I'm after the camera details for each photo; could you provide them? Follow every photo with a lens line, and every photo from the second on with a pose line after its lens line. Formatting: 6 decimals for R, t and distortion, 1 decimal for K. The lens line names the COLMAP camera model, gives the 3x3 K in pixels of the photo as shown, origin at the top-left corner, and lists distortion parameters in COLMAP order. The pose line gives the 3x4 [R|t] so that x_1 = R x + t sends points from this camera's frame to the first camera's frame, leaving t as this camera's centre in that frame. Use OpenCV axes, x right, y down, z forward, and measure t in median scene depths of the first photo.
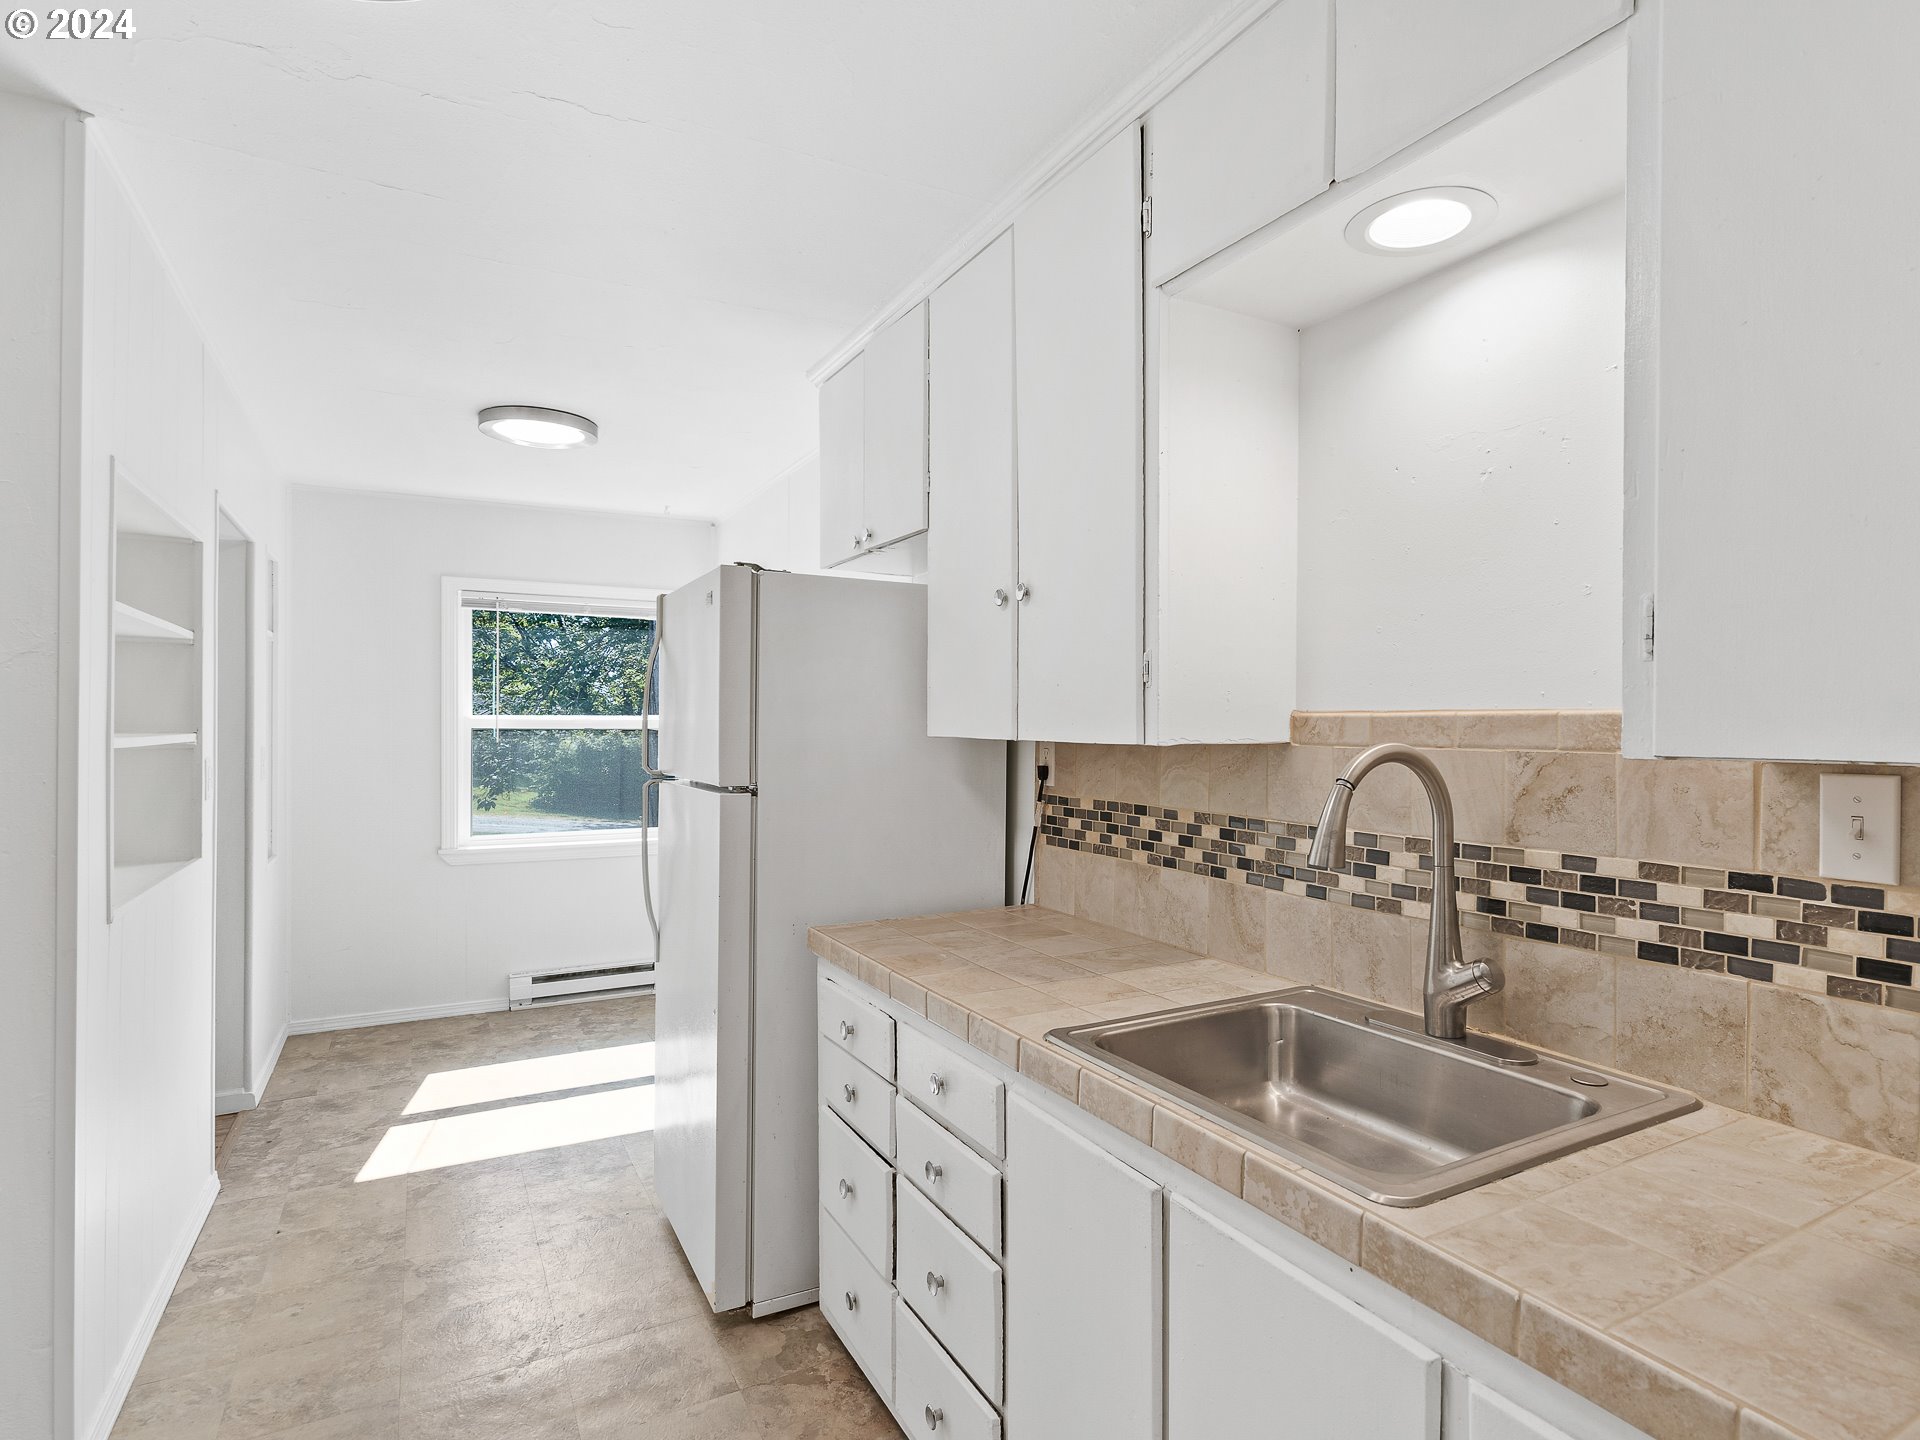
lens RADIAL K [[1004.7, 0, 963.6], [0, 1004.7, 668.3], [0, 0, 1]] dist [-0.001093, -0.000602]
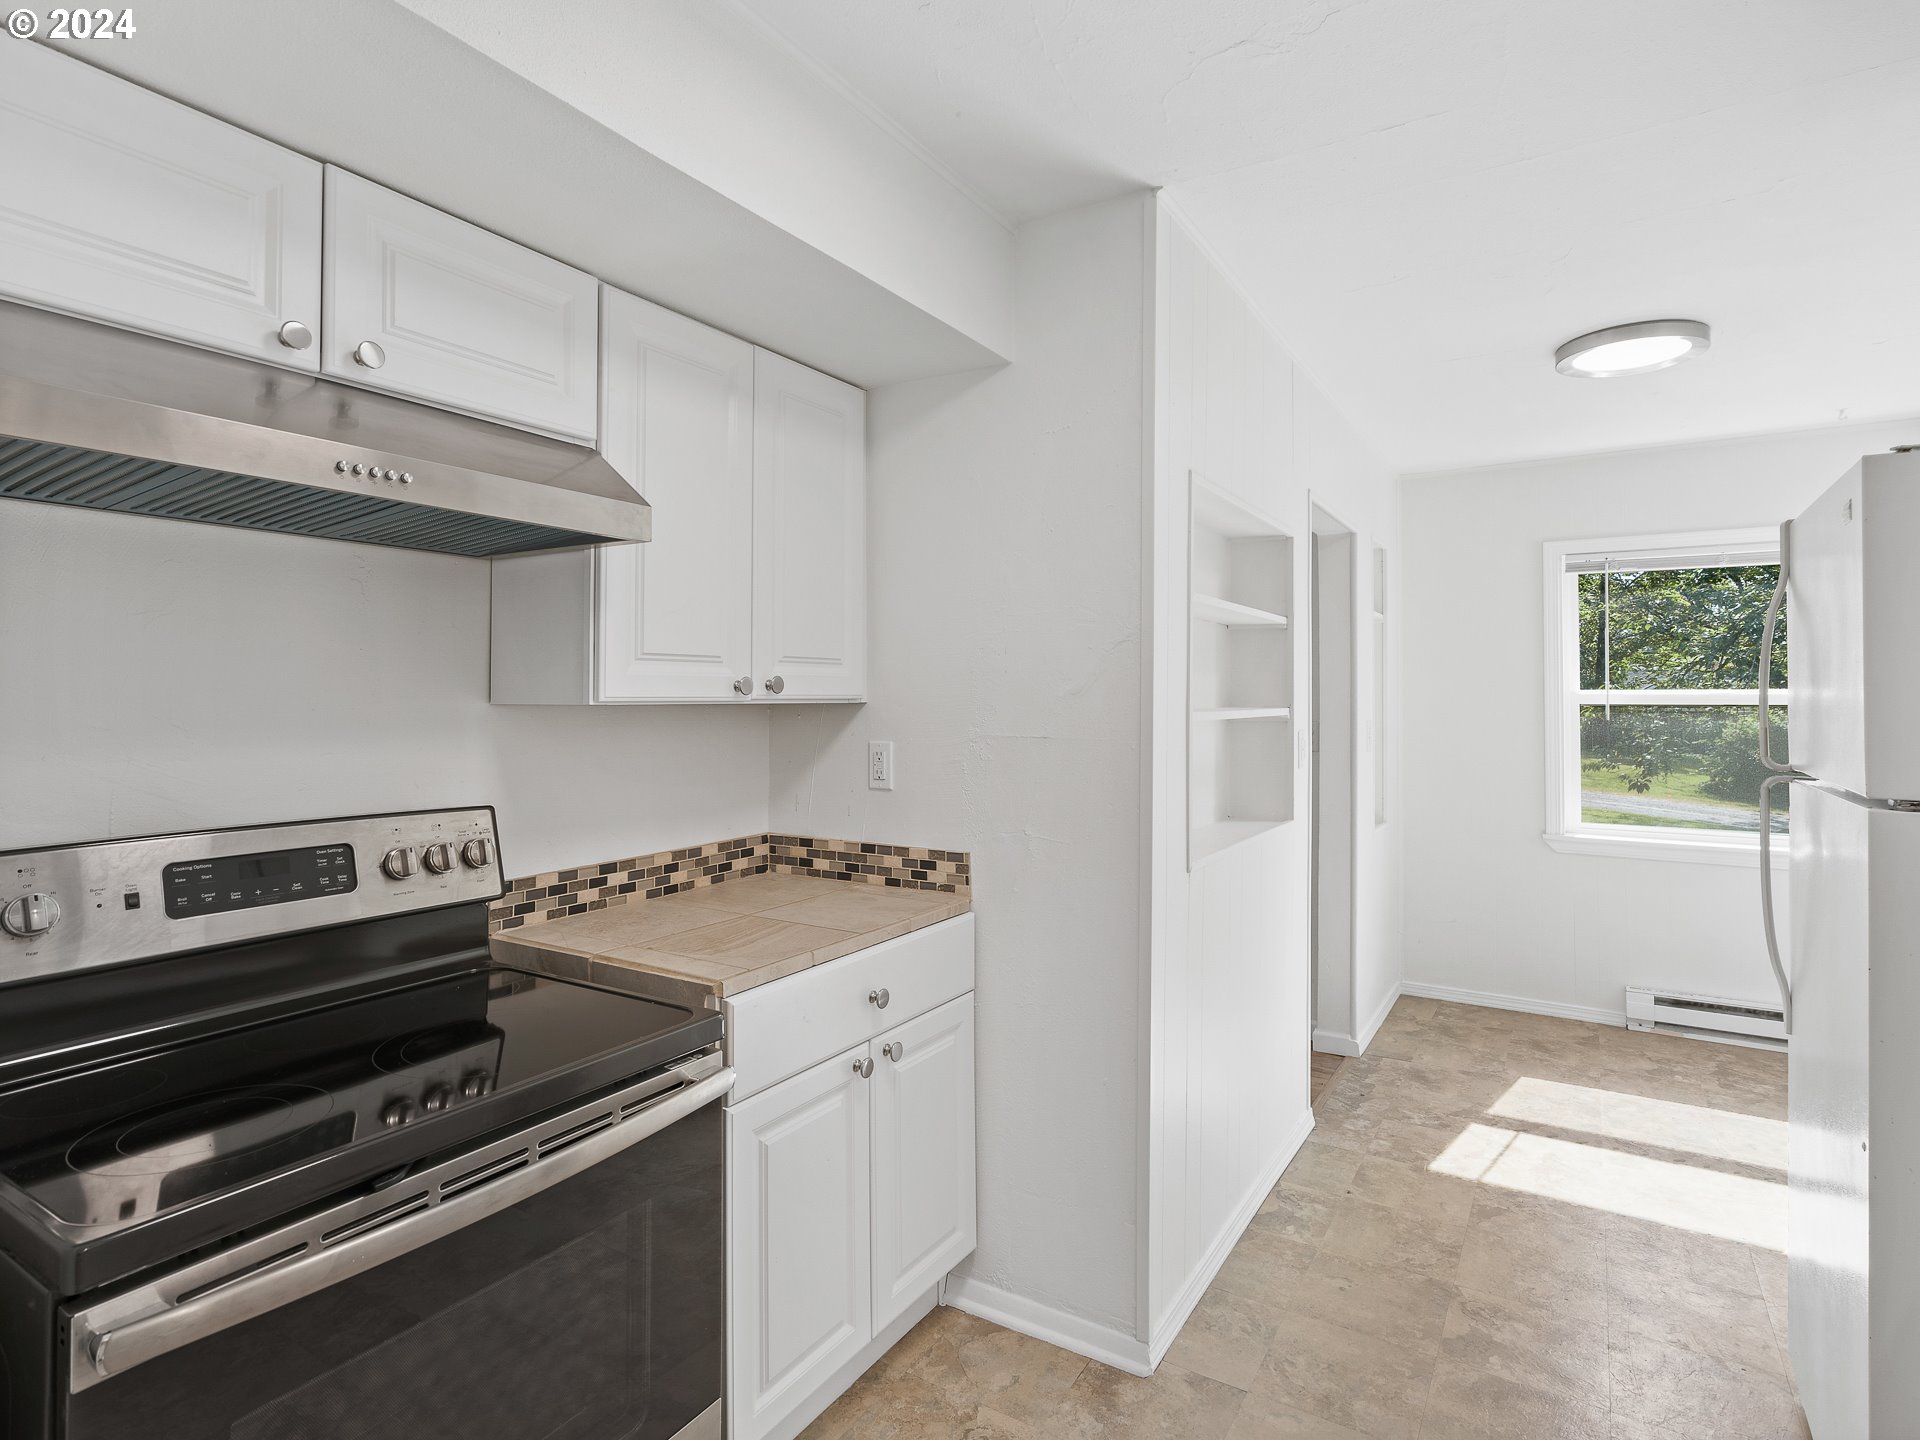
lens RADIAL K [[1004.7, 0, 963.6], [0, 1004.7, 668.3], [0, 0, 1]] dist [-0.001093, -0.000602]
pose [[0.515110, -0.025368, -0.856749, 0.008047], [0.046800, 0.998903, -0.001439, 0.004909], [0.855846, -0.039355, 0.515732, 0.108138]]
